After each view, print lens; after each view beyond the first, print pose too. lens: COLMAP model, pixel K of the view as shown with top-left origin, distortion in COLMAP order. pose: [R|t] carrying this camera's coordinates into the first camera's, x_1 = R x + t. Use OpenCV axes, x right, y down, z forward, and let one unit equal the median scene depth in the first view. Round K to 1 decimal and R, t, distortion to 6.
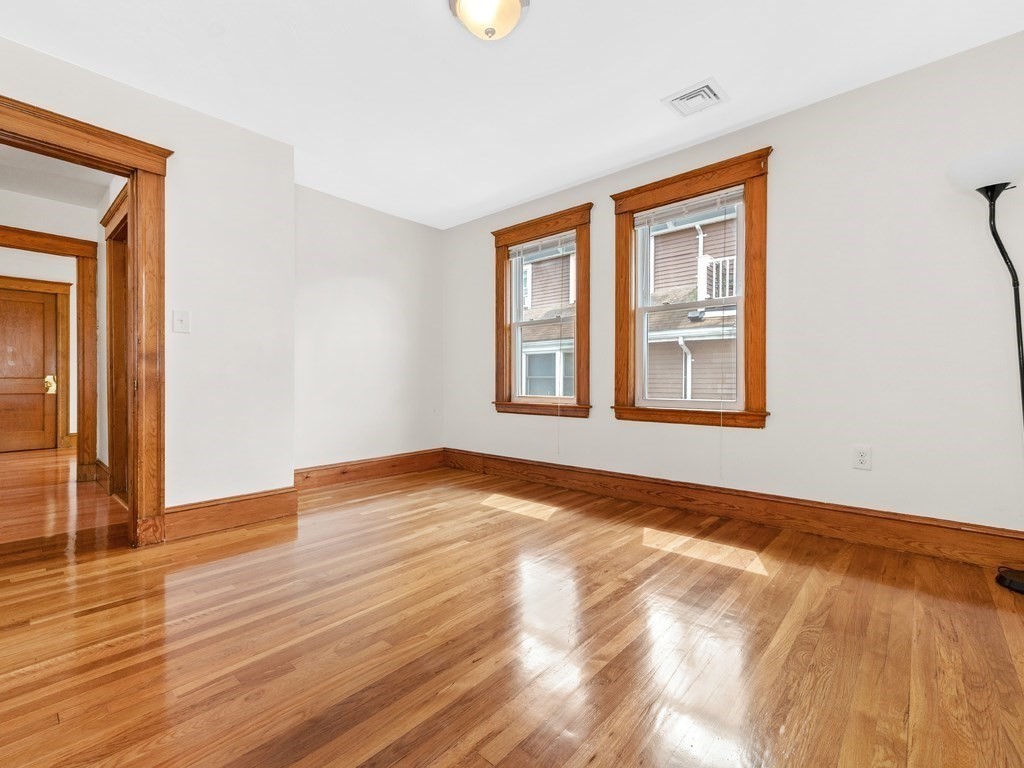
lens RADIAL K [[455.0, 0, 509.0], [0, 455.0, 385.7], [0, 0, 1]] dist [0.010444, -0.001750]
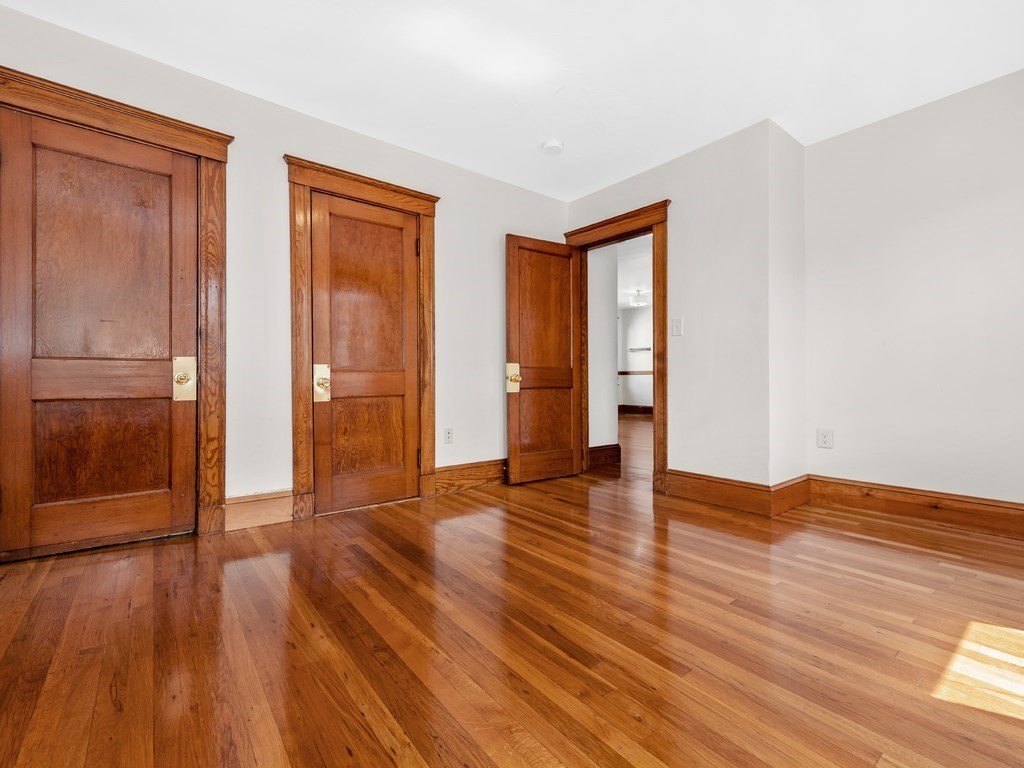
lens RADIAL K [[455.0, 0, 514.4], [0, 455.0, 380.0], [0, 0, 1]] dist [0.010444, -0.001750]
pose [[-0.164789, 0.000138, -0.986329, 0.540105], [-0.003765, 0.999993, 0.000769, 0.008226], [0.986322, 0.003840, -0.164788, 0.666554]]
